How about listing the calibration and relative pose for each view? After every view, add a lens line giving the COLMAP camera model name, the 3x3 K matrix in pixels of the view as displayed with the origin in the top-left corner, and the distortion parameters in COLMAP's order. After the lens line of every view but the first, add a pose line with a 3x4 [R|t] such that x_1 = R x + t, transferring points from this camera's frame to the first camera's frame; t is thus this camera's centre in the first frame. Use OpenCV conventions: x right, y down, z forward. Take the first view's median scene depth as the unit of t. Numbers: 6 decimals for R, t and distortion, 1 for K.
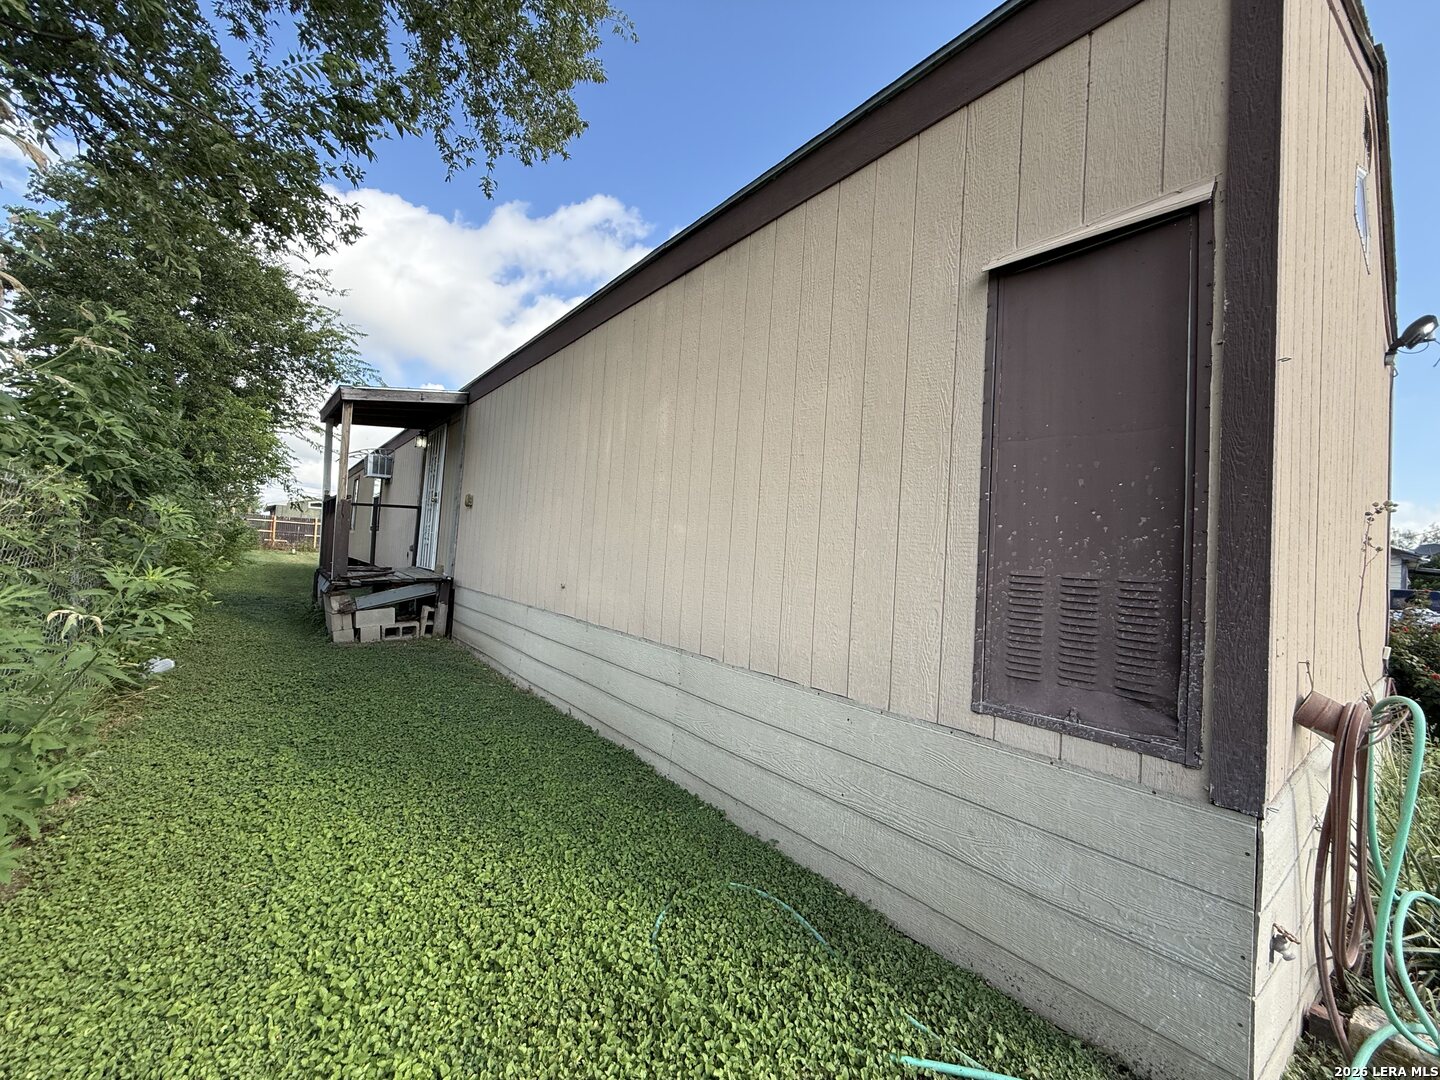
lens RADIAL K [[576.2, 0, 719.5], [0, 576.2, 539.2], [0, 0, 1]] dist [-0.001010, 0.000029]
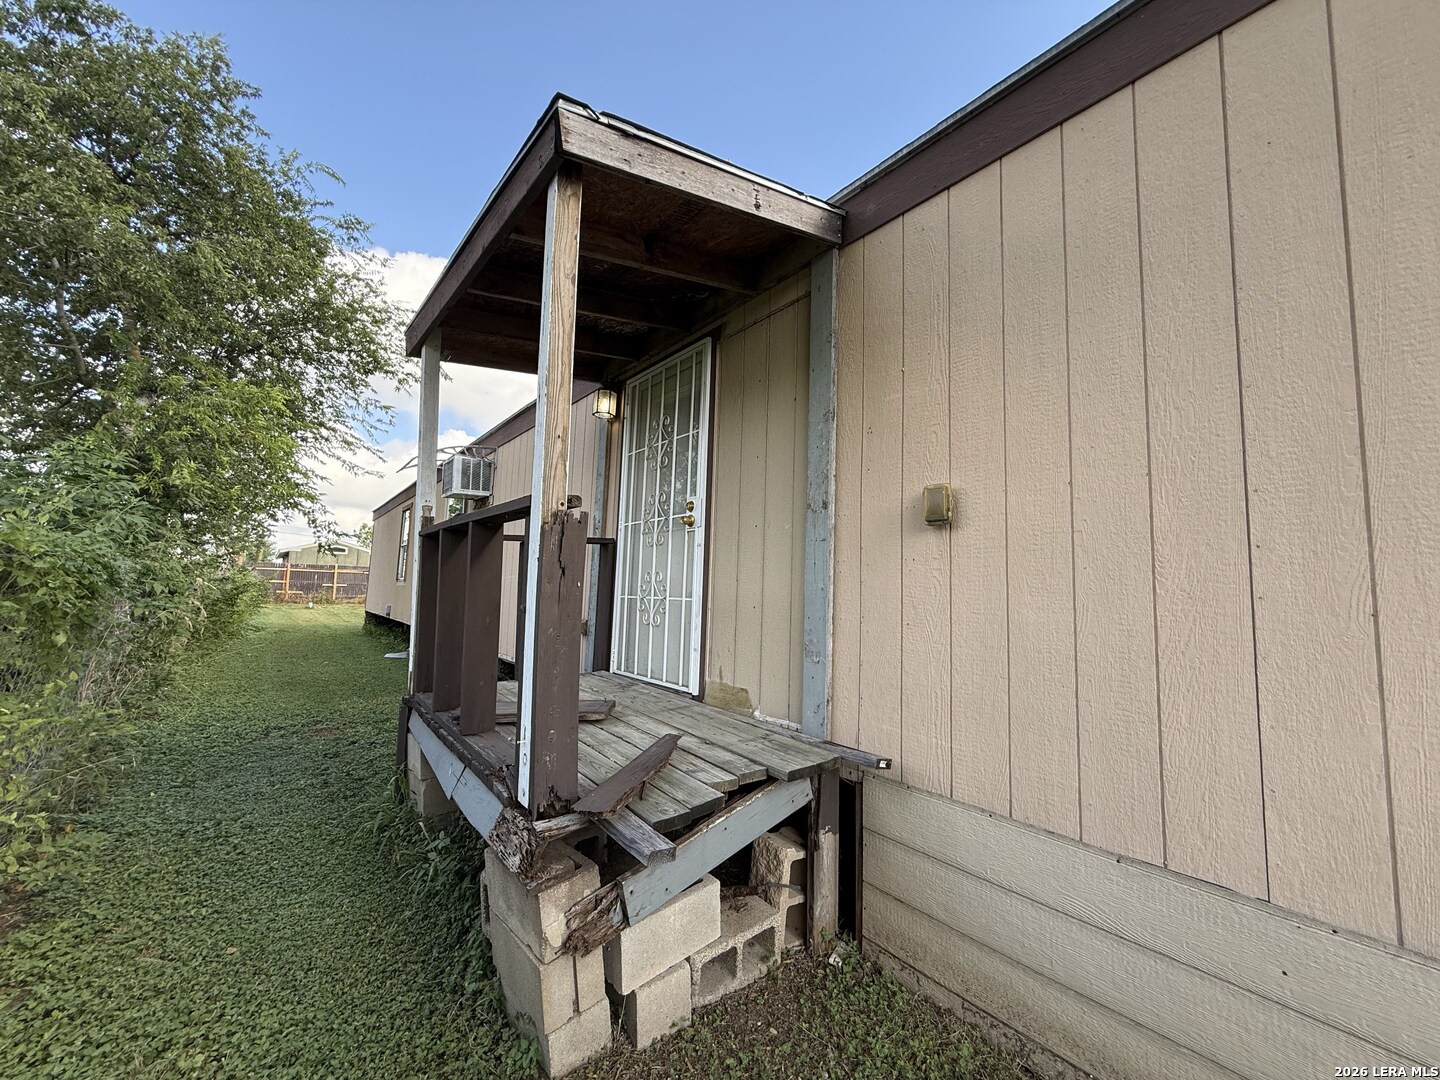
lens RADIAL K [[576.2, 0, 721.6], [0, 576.2, 535.4], [0, 0, 1]] dist [-0.001010, 0.000029]
pose [[0.999232, -0.038013, -0.009503, -0.349876], [0.037396, 0.997595, -0.058365, -0.023840], [0.011699, 0.057965, 0.998250, 0.441402]]
